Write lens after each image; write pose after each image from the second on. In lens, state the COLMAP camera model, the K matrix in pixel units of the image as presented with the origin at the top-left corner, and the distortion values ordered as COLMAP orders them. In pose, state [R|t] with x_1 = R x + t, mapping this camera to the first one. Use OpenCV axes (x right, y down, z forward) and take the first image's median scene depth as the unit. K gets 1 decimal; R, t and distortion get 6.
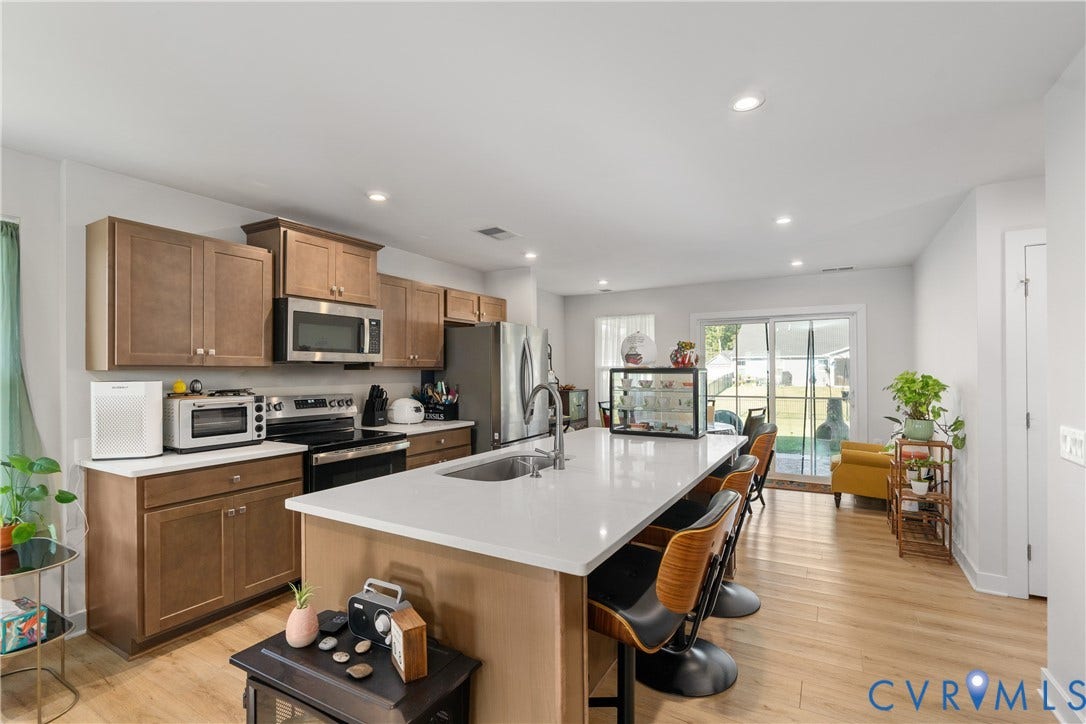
lens RADIAL K [[496.4, 0, 566.3], [0, 496.4, 371.4], [0, 0, 1]] dist [-0.006193, -0.000269]
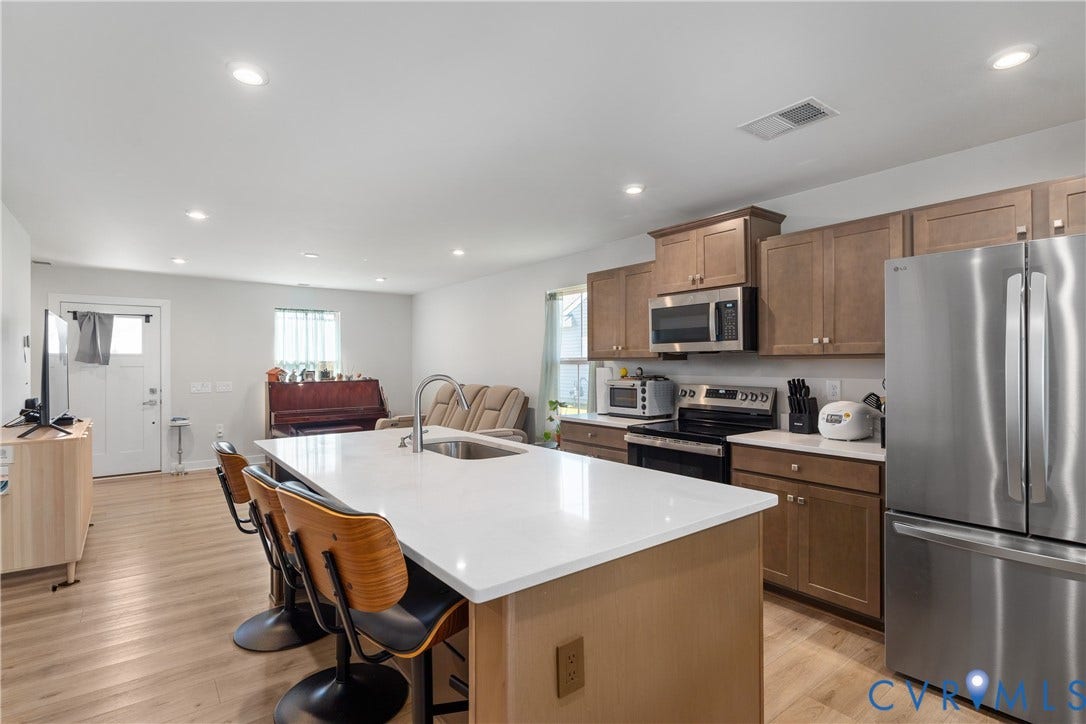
lens RADIAL K [[536.7, 0, 541.5], [0, 536.7, 362.3], [0, 0, 1]] dist [-0.000757, 0.000002]
pose [[-0.417232, 0.006080, -0.908780, 0.619081], [0.006705, 0.999971, 0.003611, -0.004235], [0.908775, -0.004587, -0.417261, 1.141783]]
